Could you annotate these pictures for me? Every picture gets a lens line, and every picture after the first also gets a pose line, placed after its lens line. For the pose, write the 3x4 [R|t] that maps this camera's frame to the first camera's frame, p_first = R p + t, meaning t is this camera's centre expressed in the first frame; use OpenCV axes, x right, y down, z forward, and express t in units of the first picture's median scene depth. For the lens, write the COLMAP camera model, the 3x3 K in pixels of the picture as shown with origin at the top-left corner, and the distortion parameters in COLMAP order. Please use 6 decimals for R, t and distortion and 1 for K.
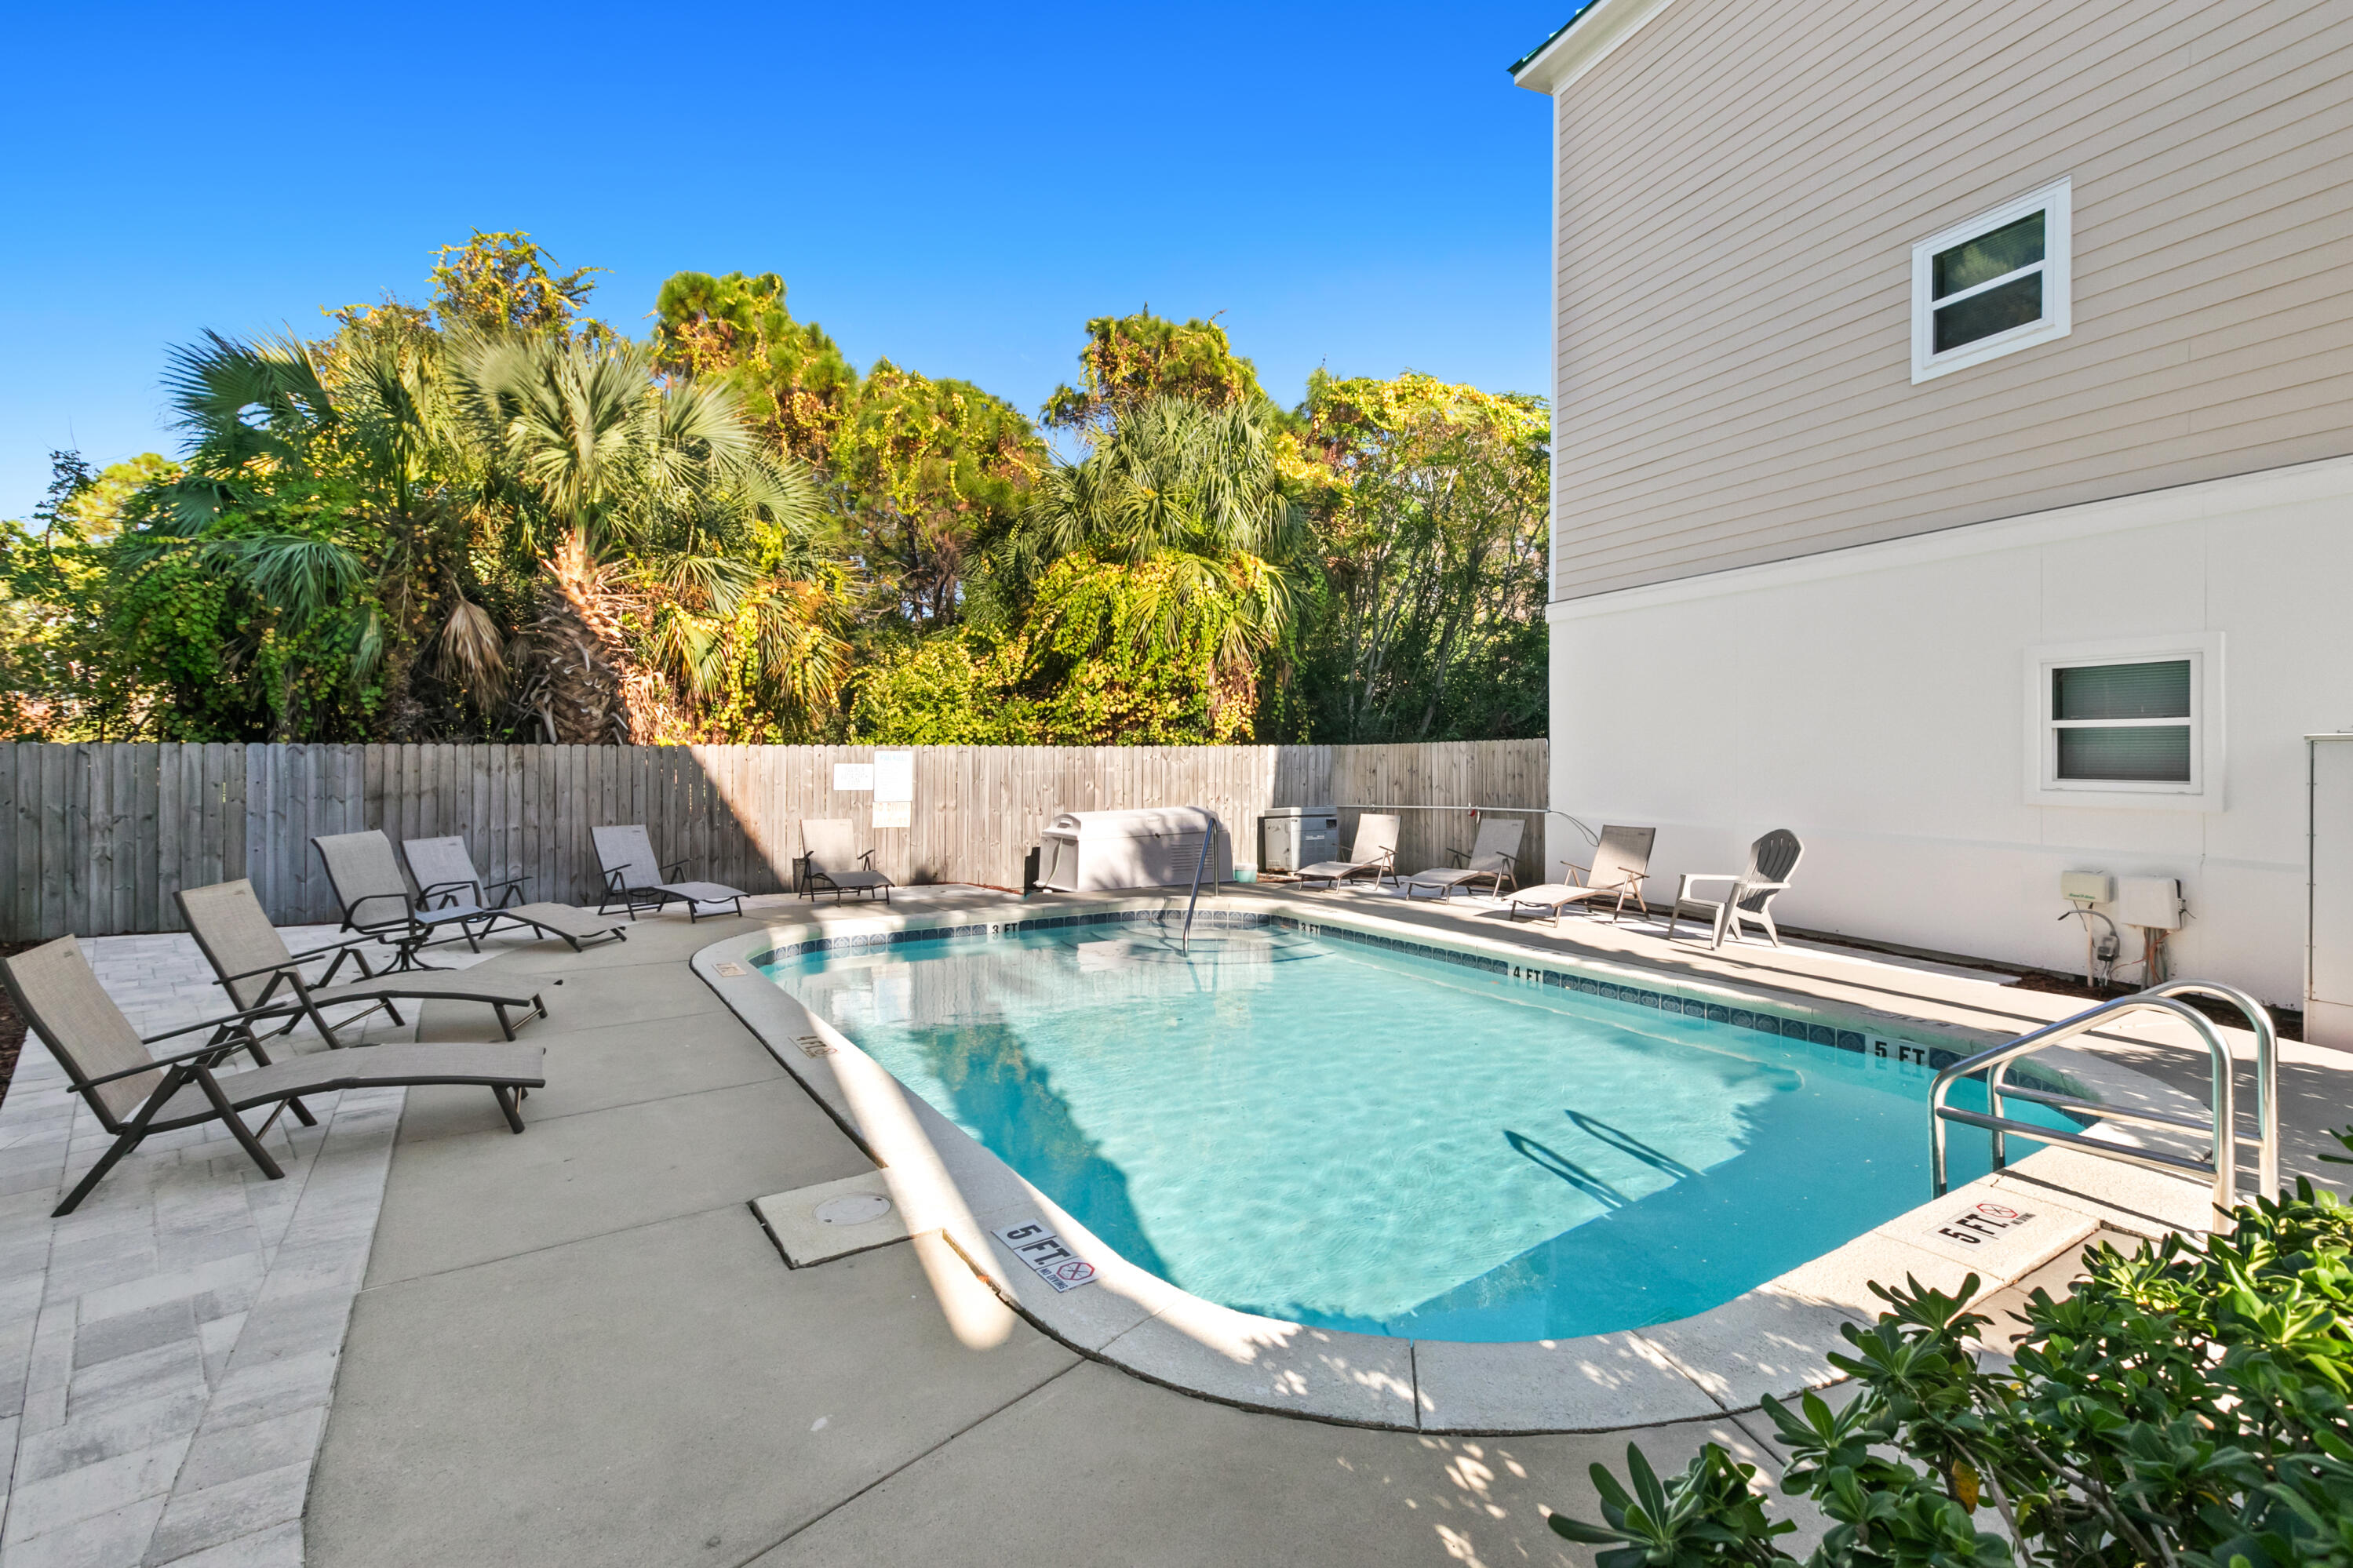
lens RADIAL K [[1181.0, 0, 1174.6], [0, 1181.0, 750.9], [0, 0, 1]] dist [0.003502, 0.000350]
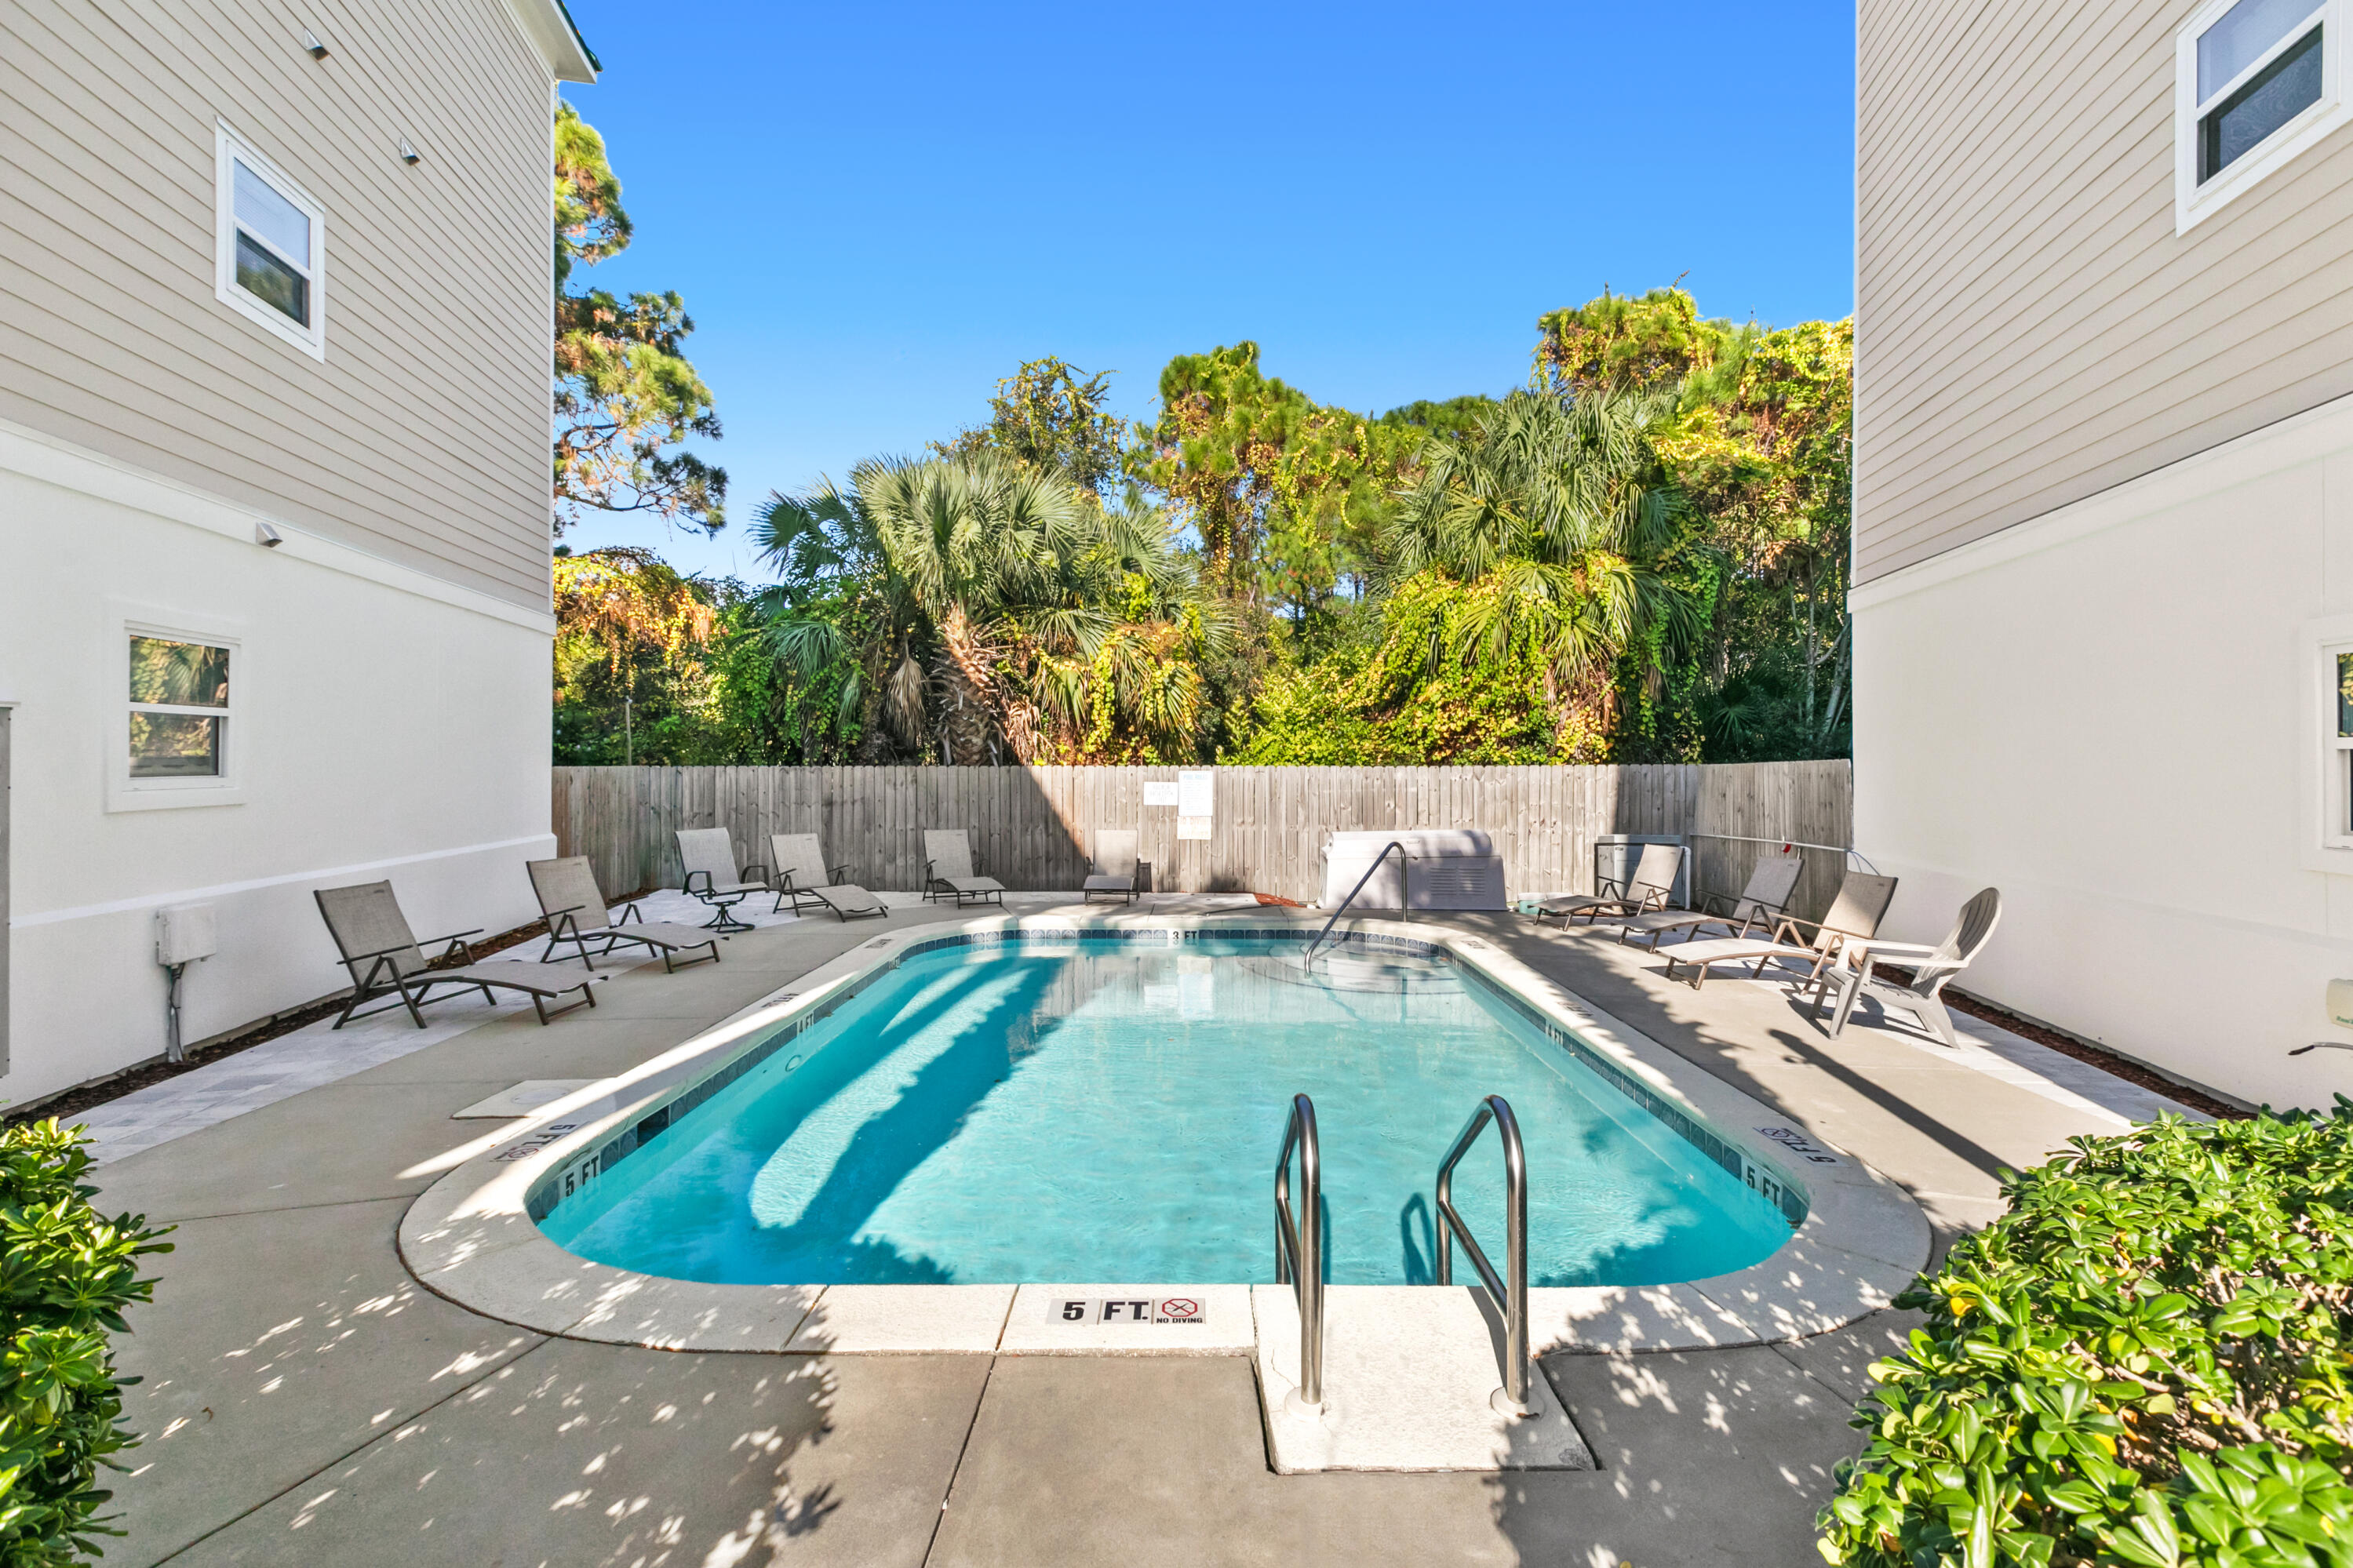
lens RADIAL K [[1181.0, 0, 1174.6], [0, 1181.0, 750.9], [0, 0, 1]] dist [0.003502, 0.000350]
pose [[0.807040, -0.005726, -0.590470, 0.371285], [0.001115, 0.999966, -0.008174, -0.008883], [0.590496, 0.005938, 0.807018, 0.081503]]
